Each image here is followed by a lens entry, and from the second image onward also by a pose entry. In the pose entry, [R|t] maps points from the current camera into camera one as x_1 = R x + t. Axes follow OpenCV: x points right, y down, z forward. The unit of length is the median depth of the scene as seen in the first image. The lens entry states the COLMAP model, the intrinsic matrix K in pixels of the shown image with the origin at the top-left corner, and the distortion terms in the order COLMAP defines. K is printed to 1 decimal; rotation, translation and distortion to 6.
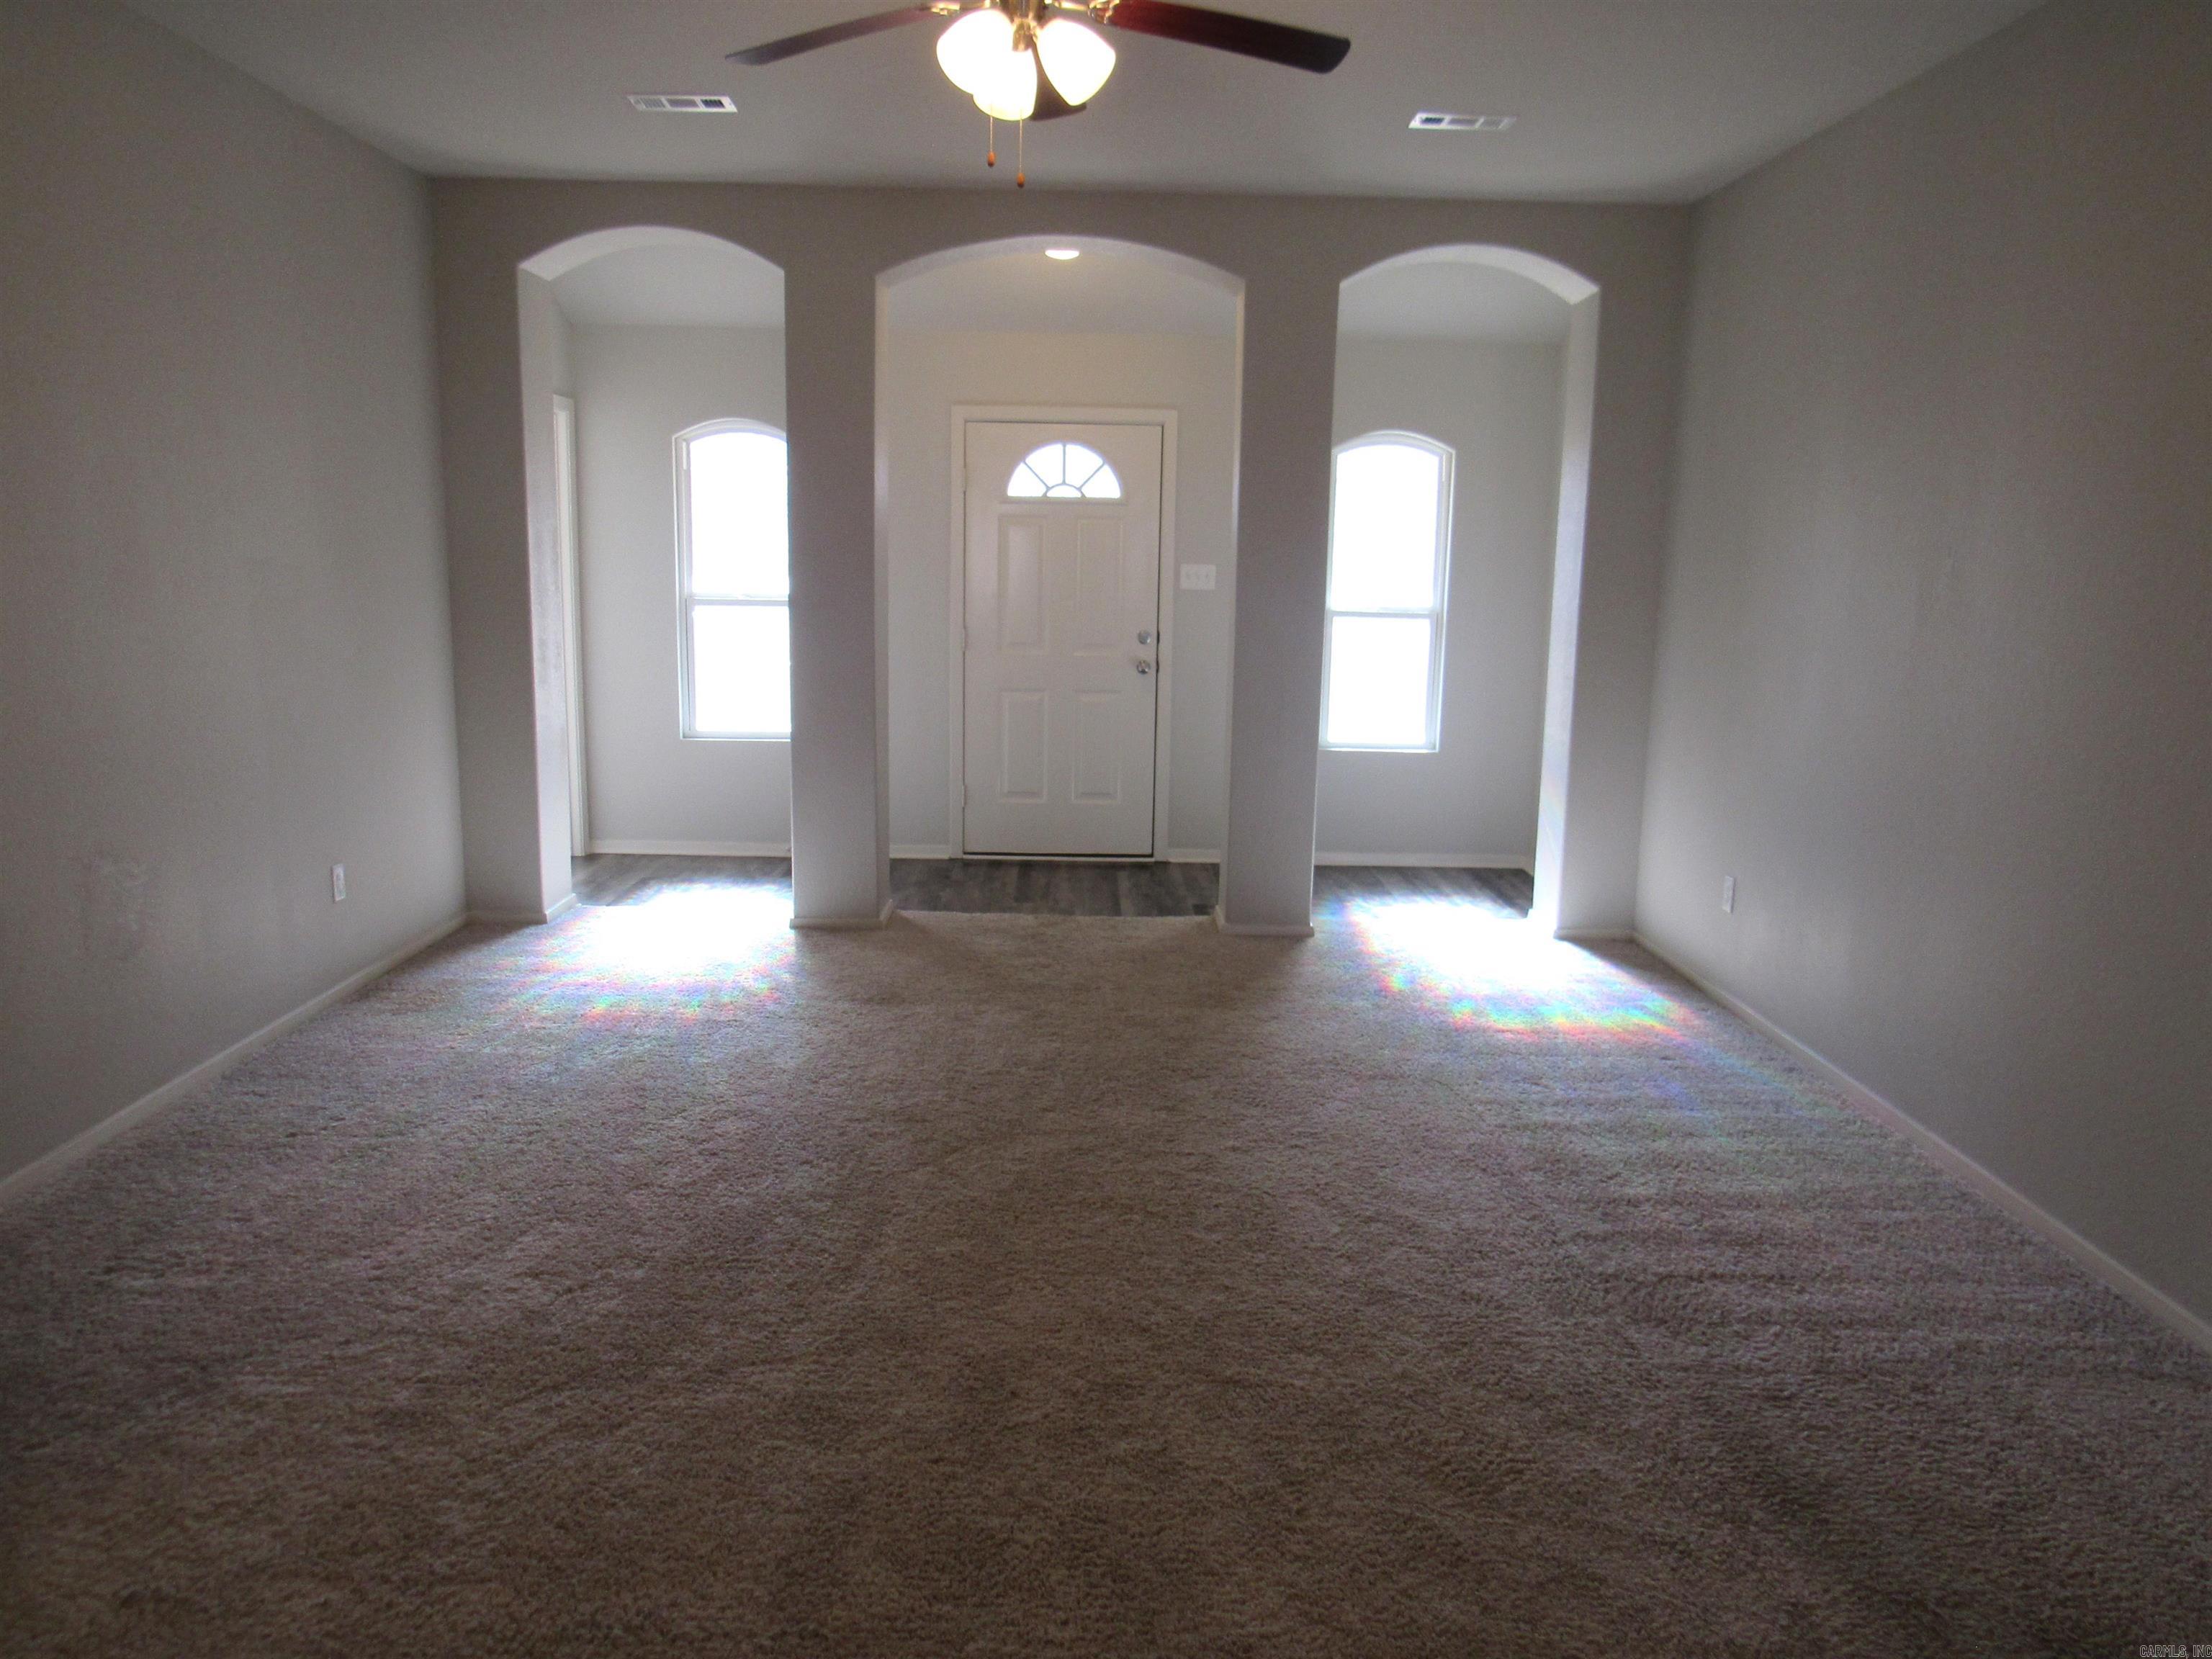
lens RADIAL K [[1594.5, 0, 1107.1], [0, 1594.5, 824.7], [0, 0, 1]] dist [-0.026106, 0.008049]
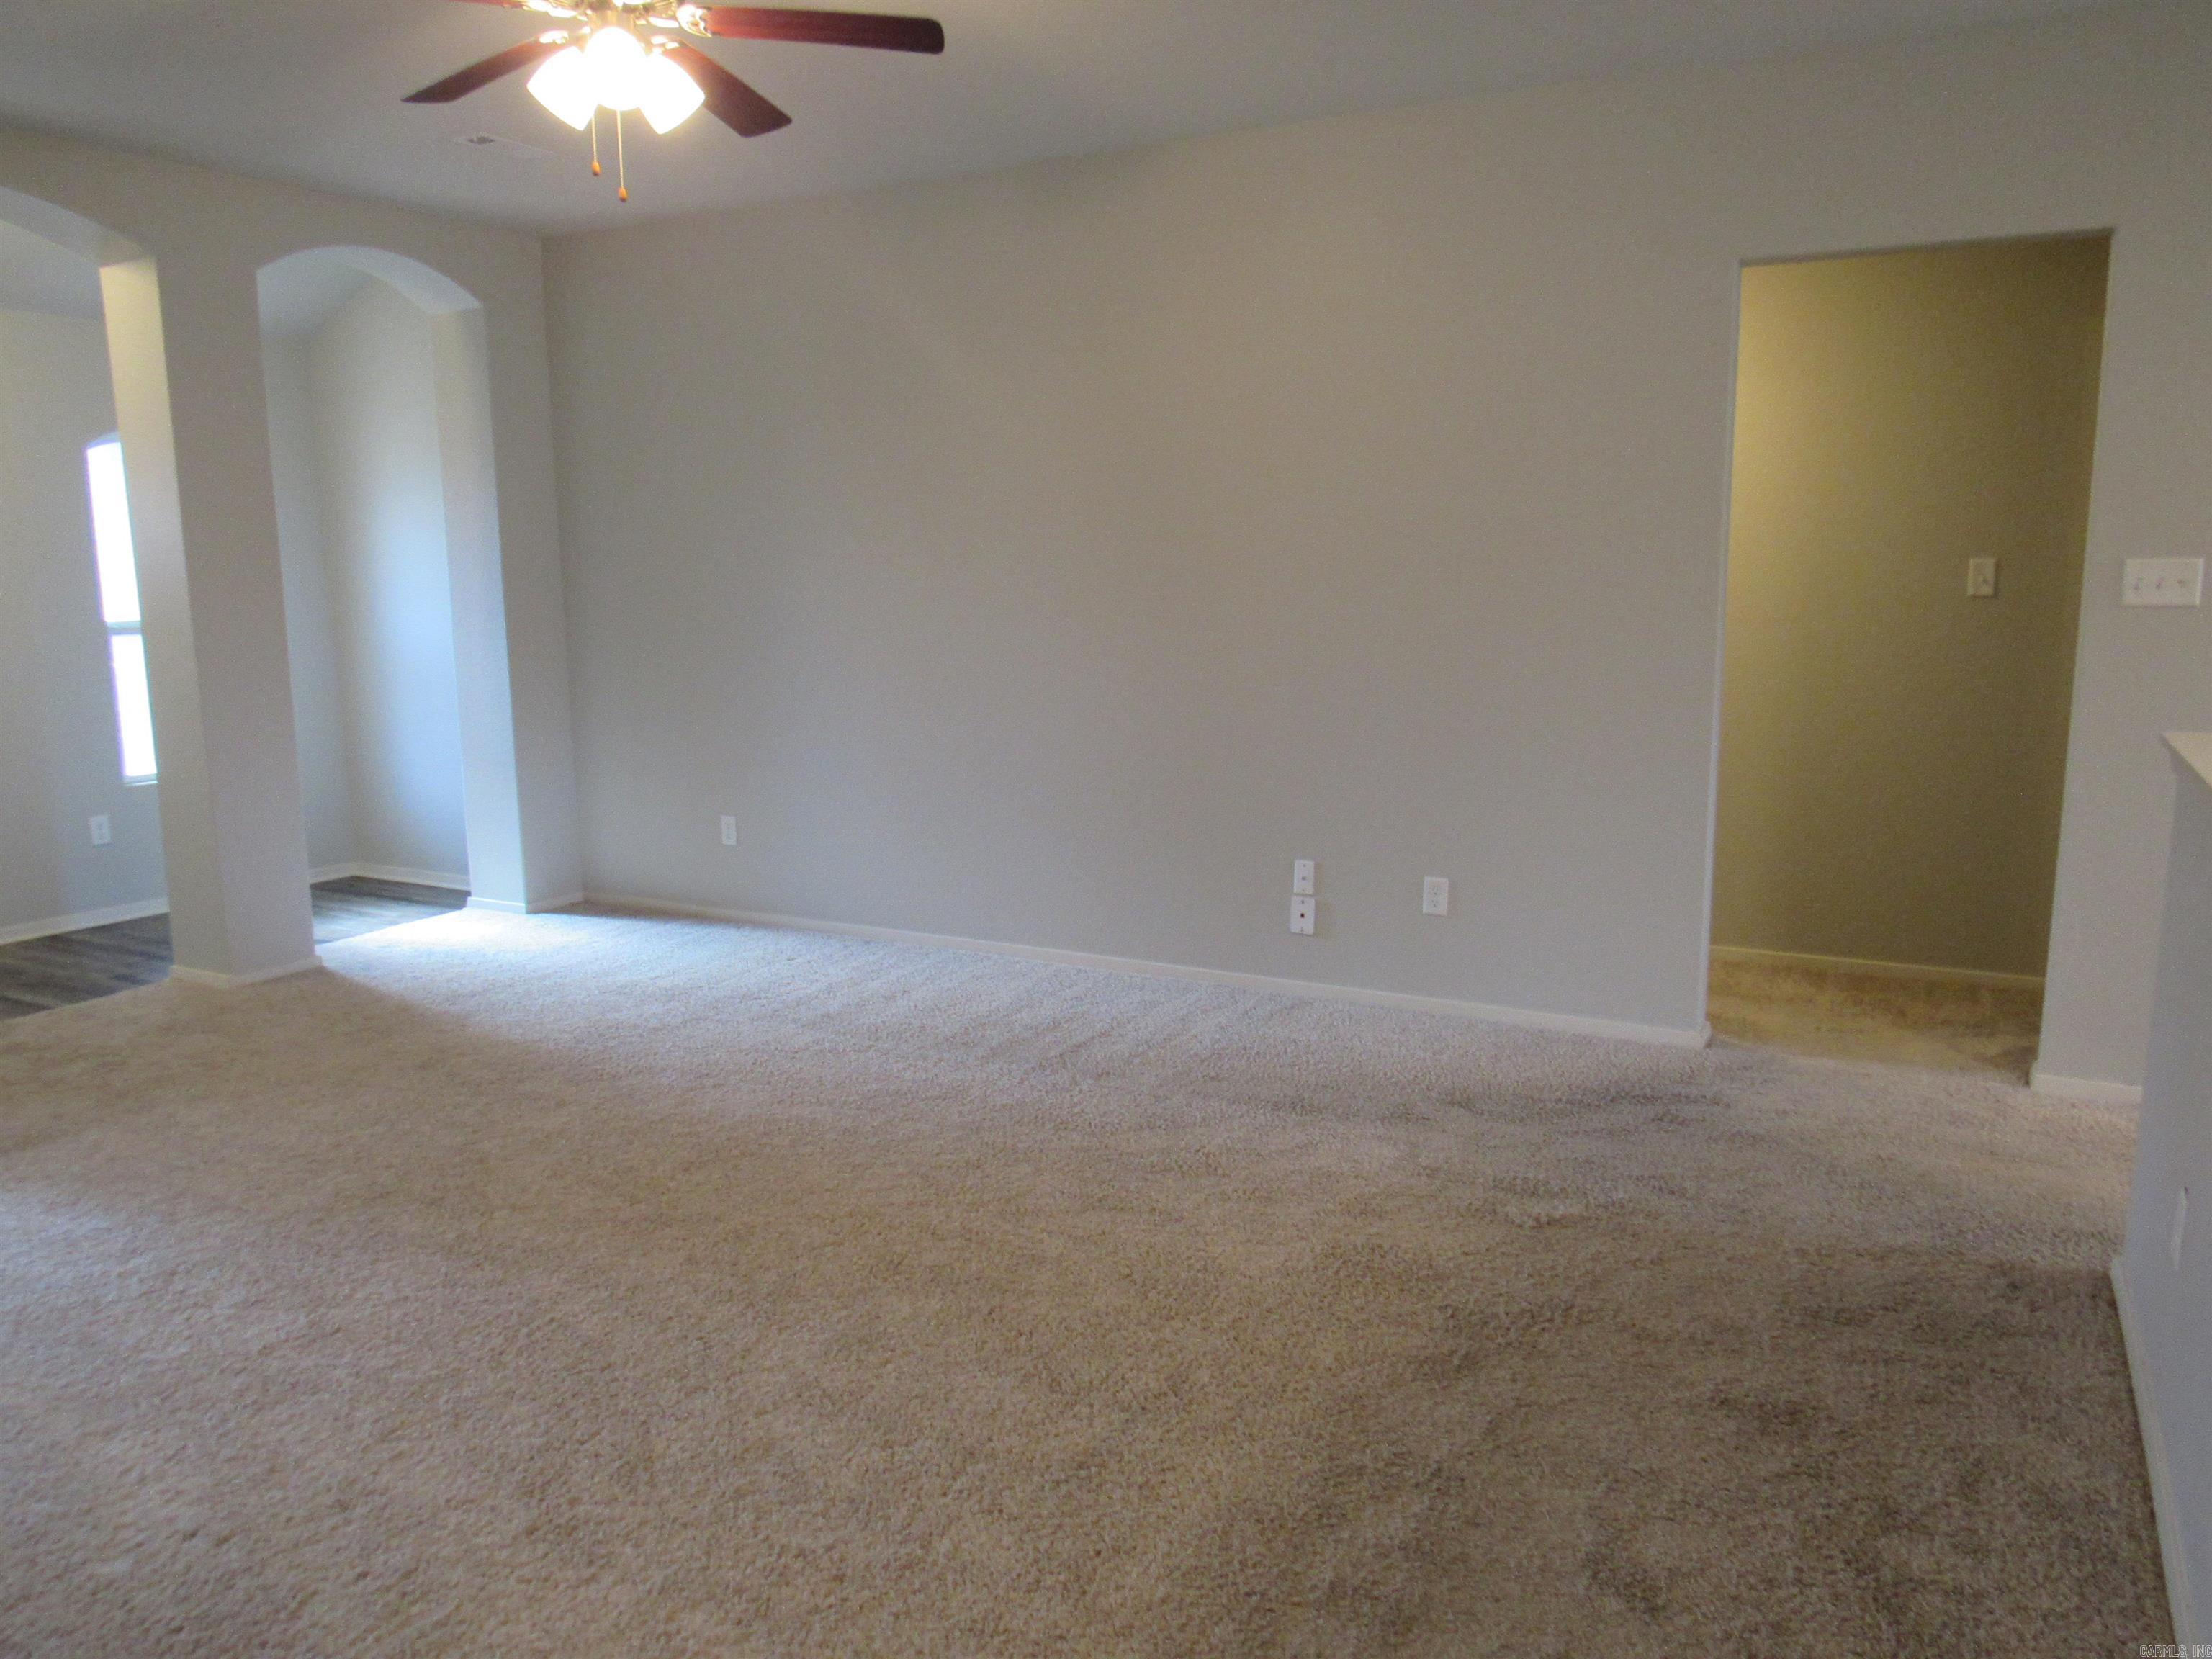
lens RADIAL K [[1594.5, 0, 1107.1], [0, 1594.5, 824.7], [0, 0, 1]] dist [-0.026106, 0.008049]
pose [[0.498095, -0.167596, 0.850772, -0.650319], [0.164538, 0.981586, 0.097035, -0.040263], [-0.851369, 0.091652, 0.516499, 0.169931]]
